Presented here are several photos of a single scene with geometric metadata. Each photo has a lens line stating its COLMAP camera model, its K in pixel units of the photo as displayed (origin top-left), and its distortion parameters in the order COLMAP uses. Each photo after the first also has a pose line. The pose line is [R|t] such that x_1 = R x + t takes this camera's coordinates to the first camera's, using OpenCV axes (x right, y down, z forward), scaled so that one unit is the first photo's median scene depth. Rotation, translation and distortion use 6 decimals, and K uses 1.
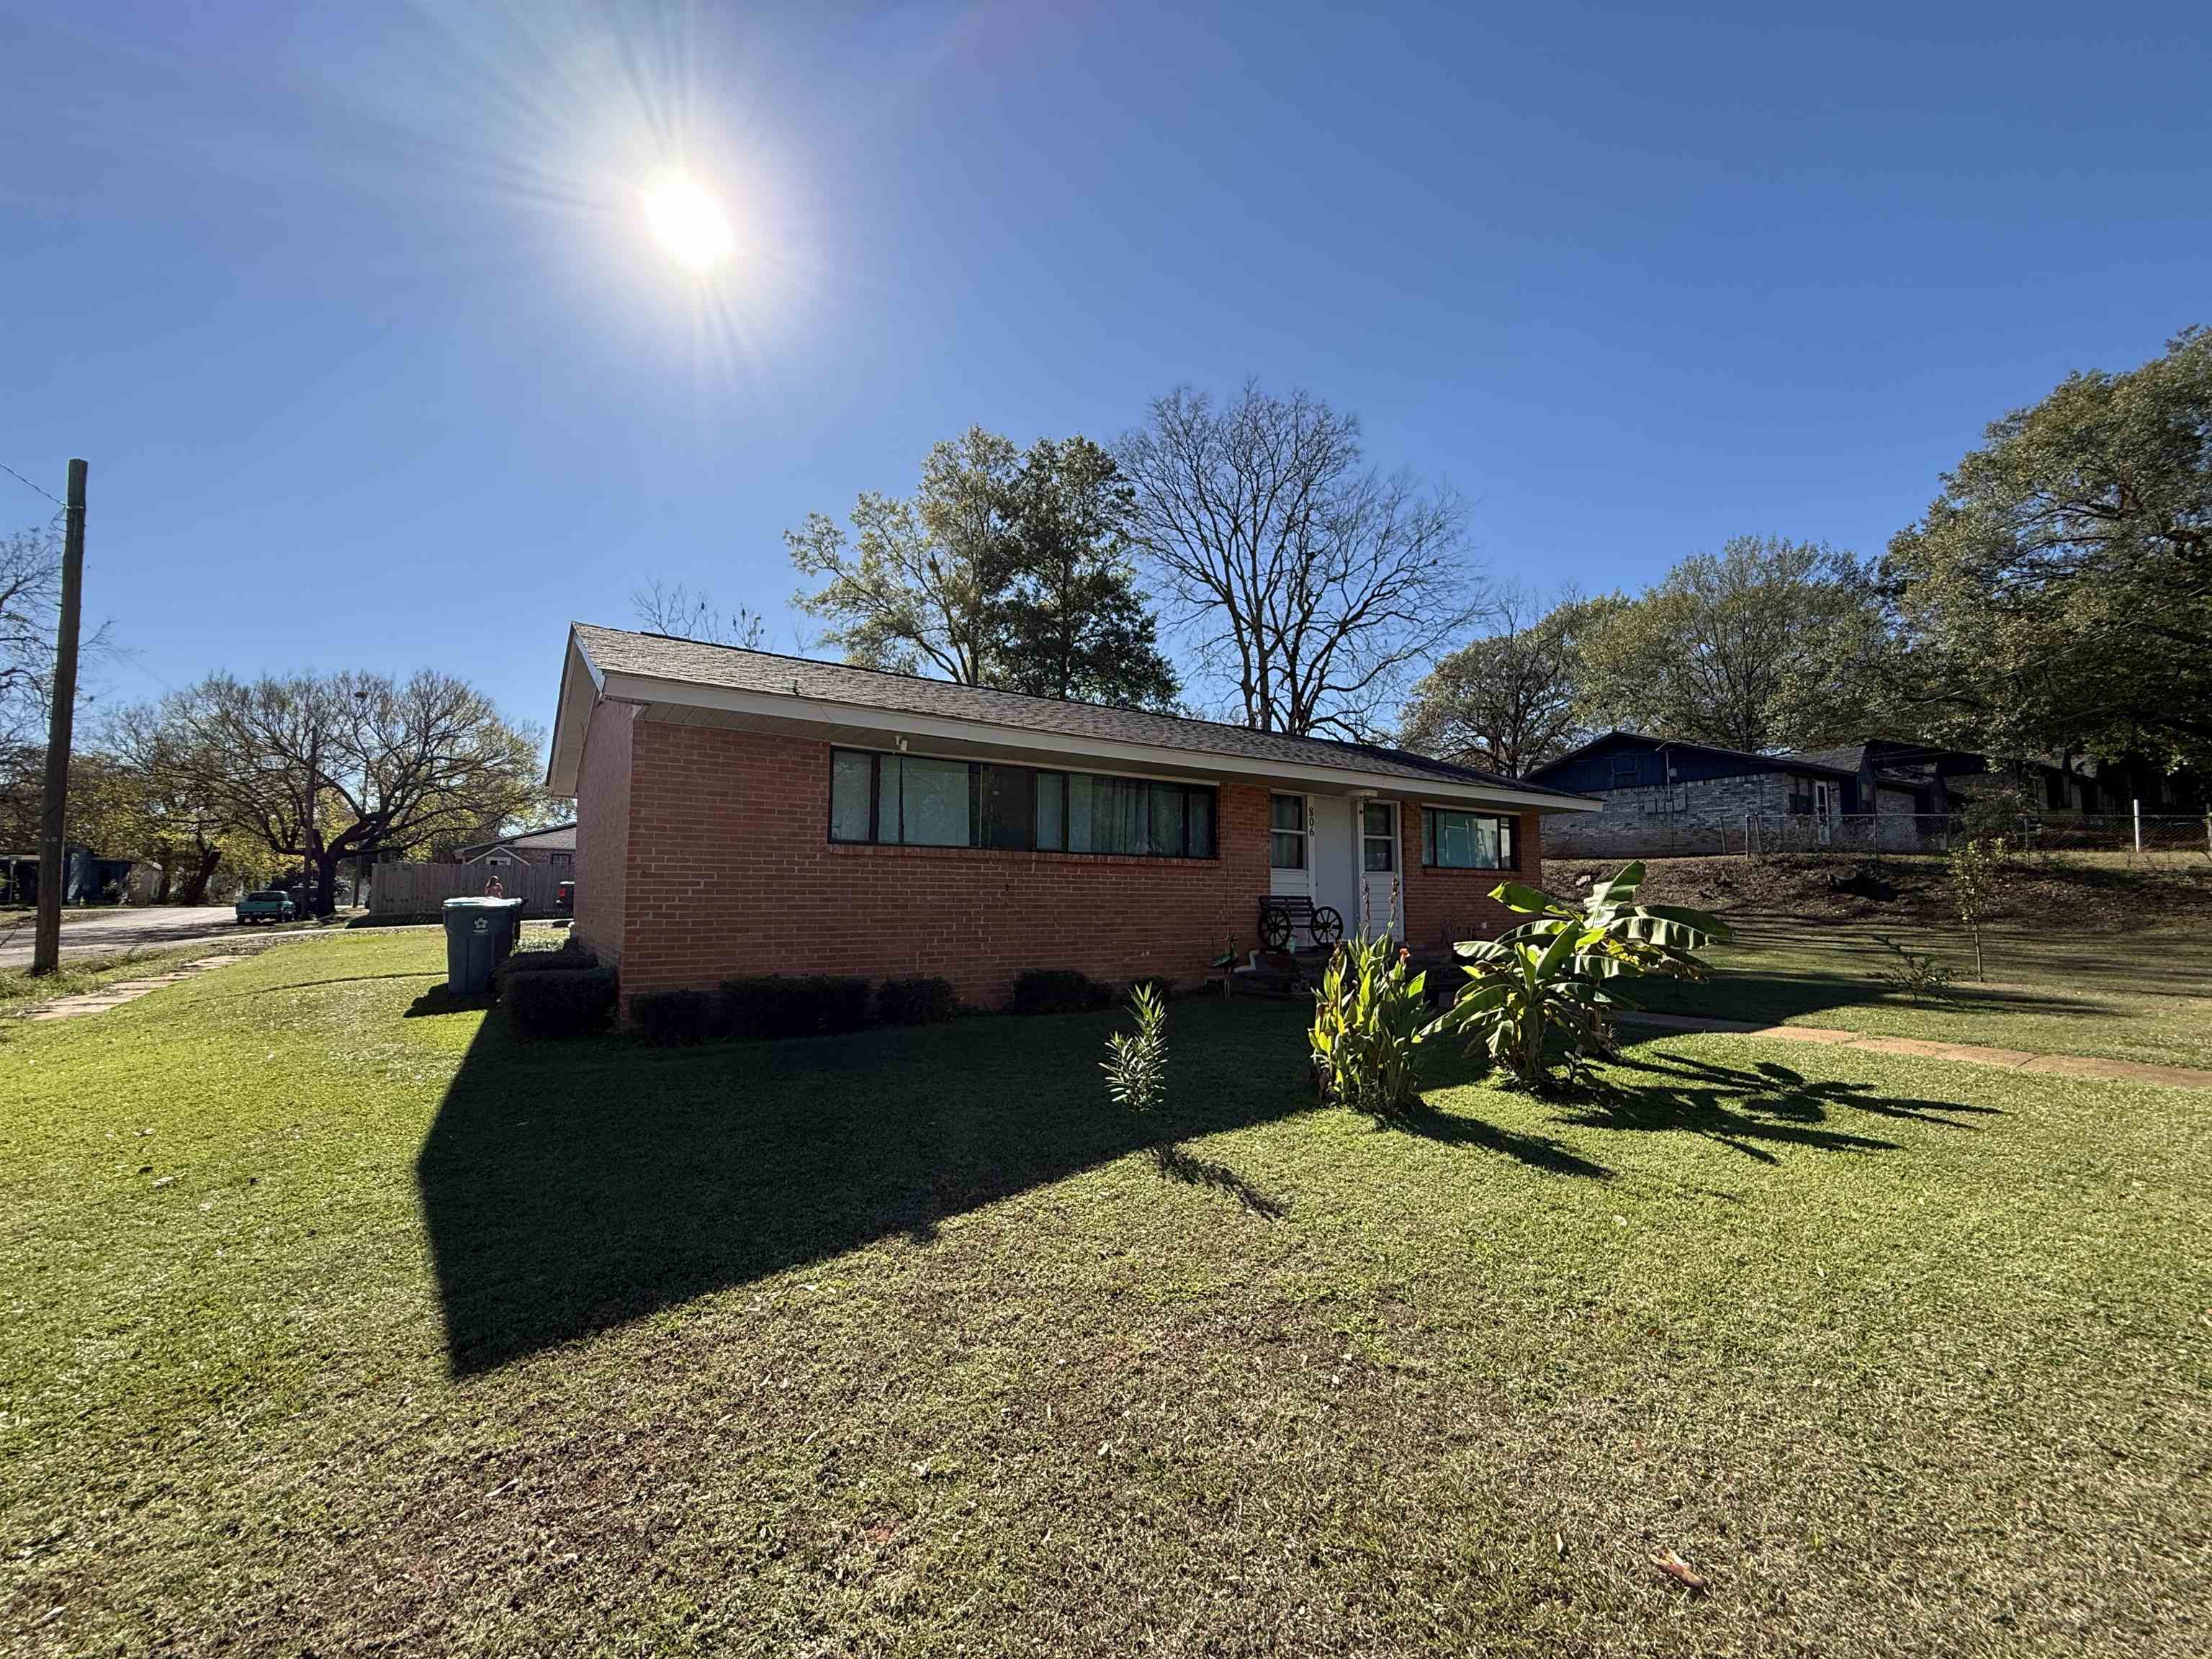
lens RADIAL K [[880.4, 0, 1106.0], [0, 880.4, 829.5], [0, 0, 1]] dist [0.001240, -0.000101]
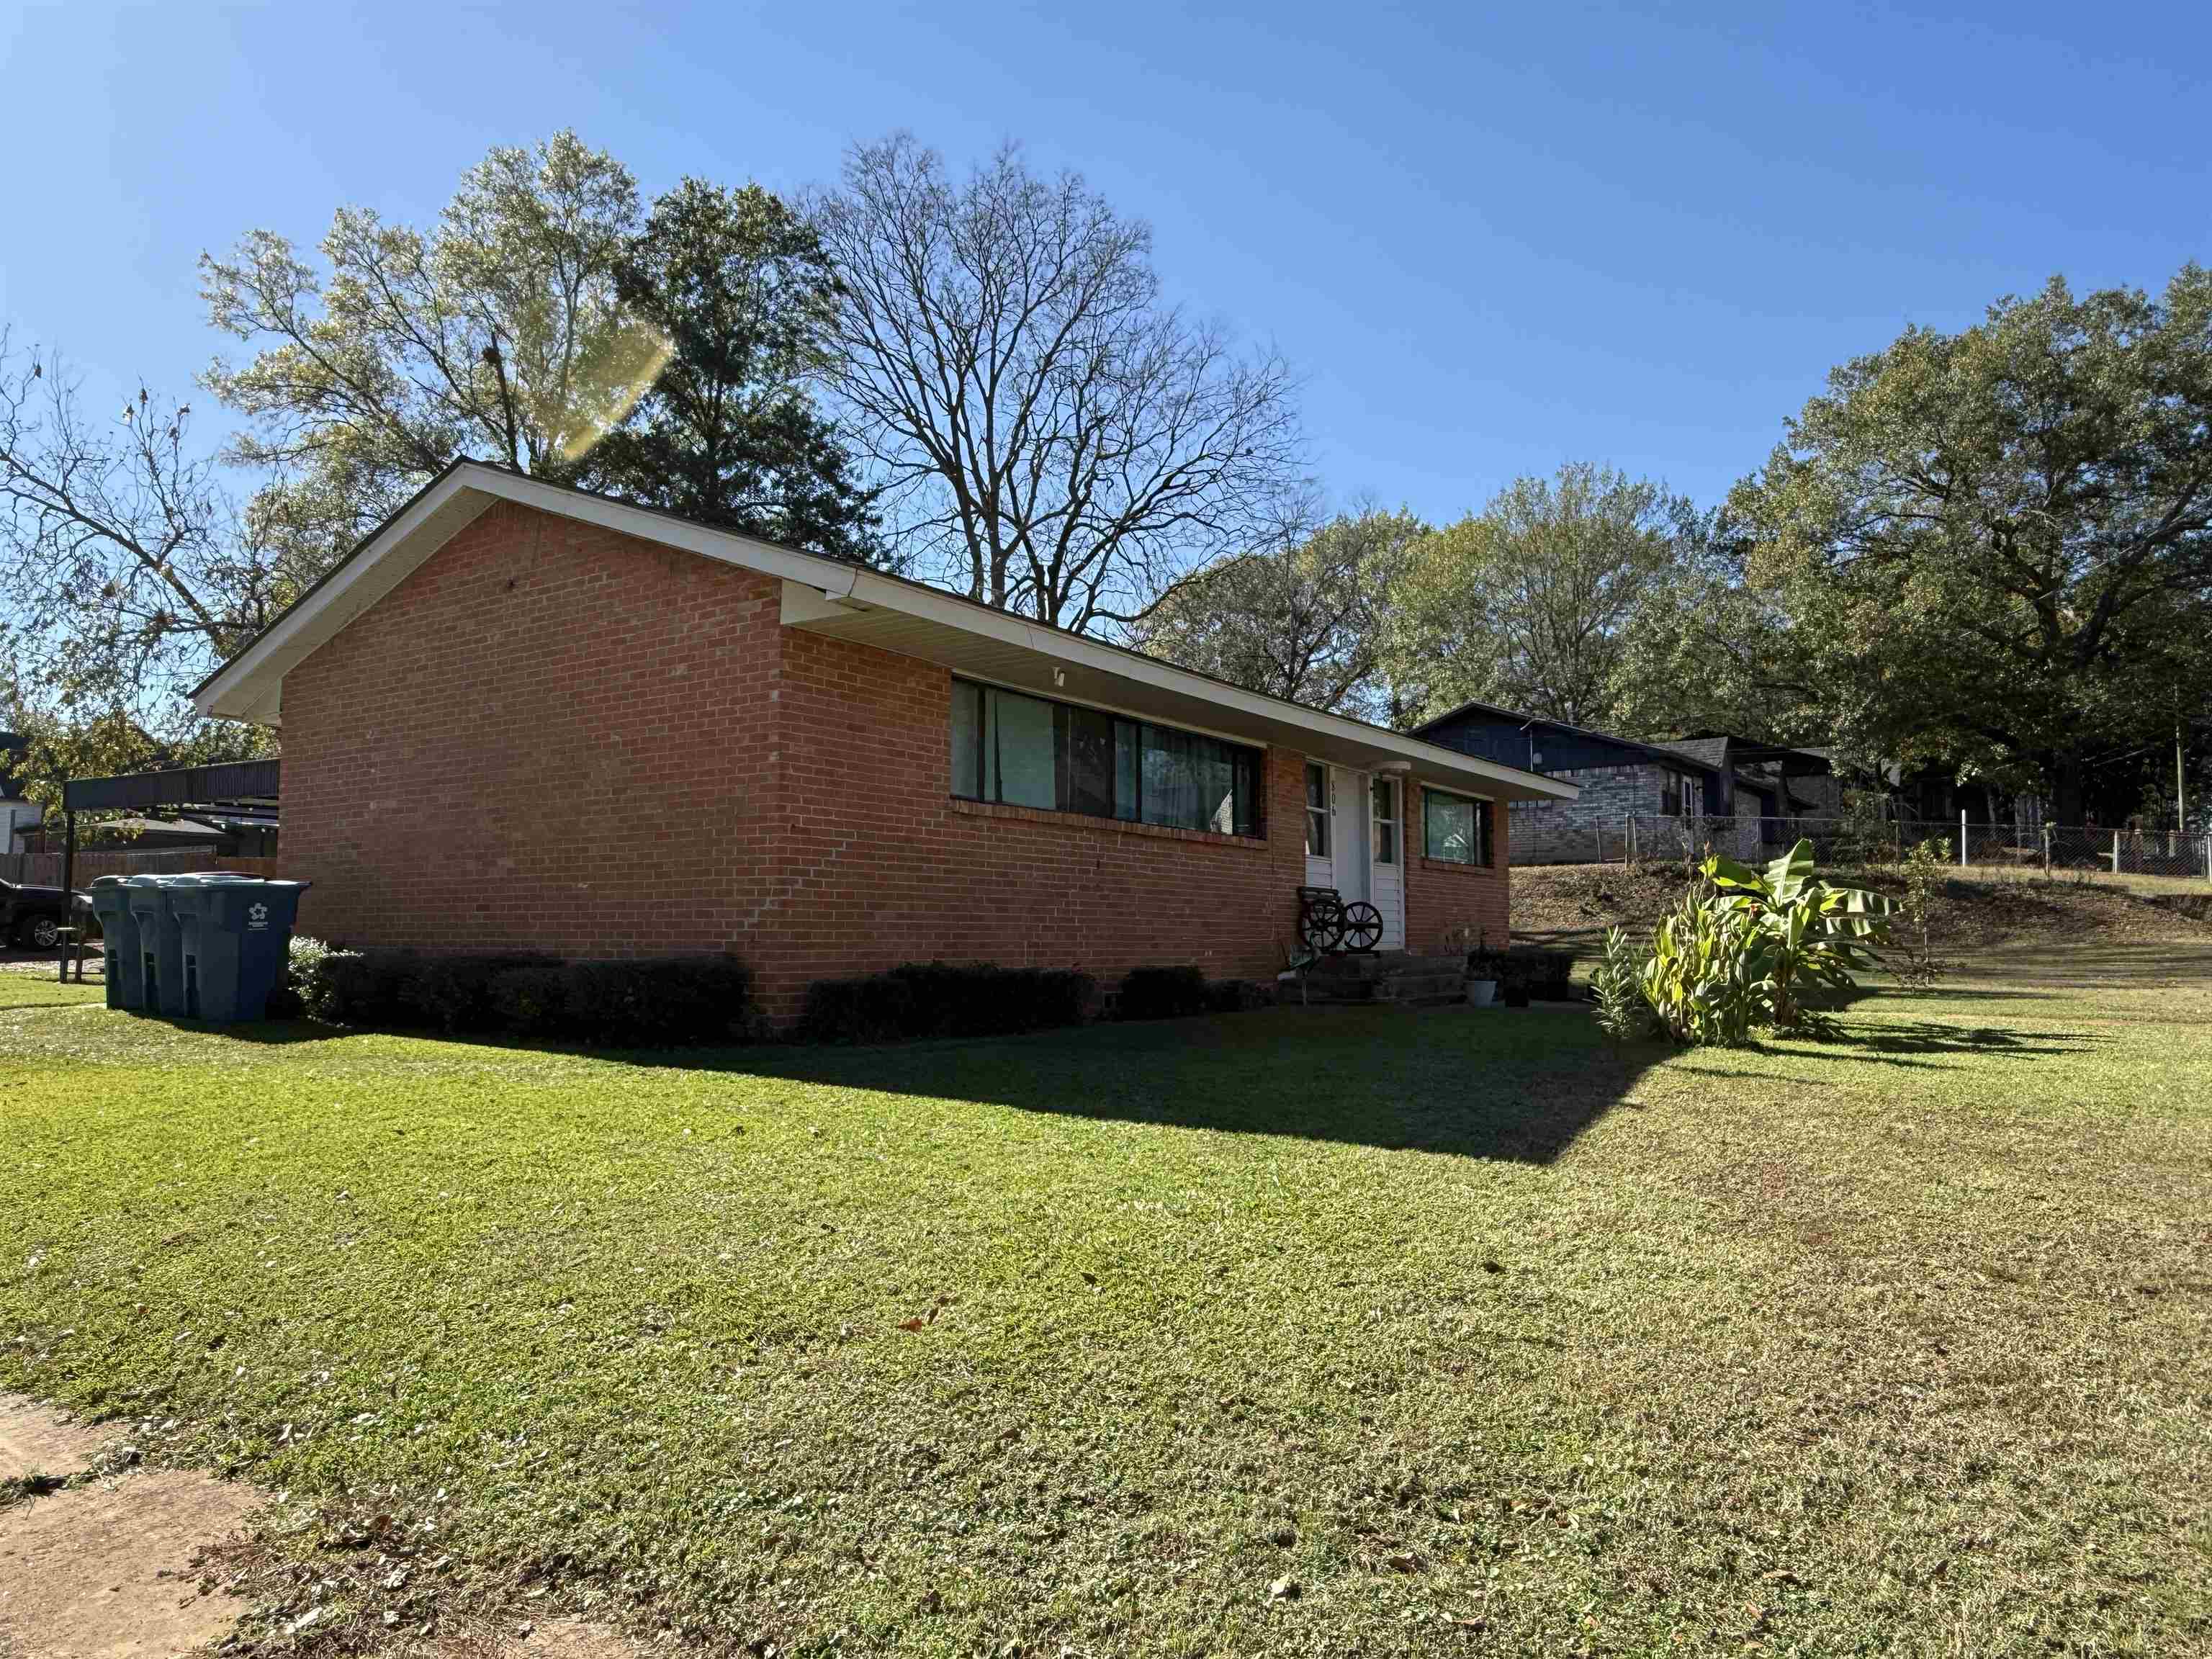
lens RADIAL K [[1440.4, 0, 1106.0], [0, 1440.4, 829.5], [0, 0, 1]] dist [0.001910, 0.003434]
pose [[0.931753, 0.025653, 0.362186, -0.156353], [-0.026746, 0.999640, -0.001998, 0.010145], [-0.362107, -0.007826, 0.932104, -0.055960]]
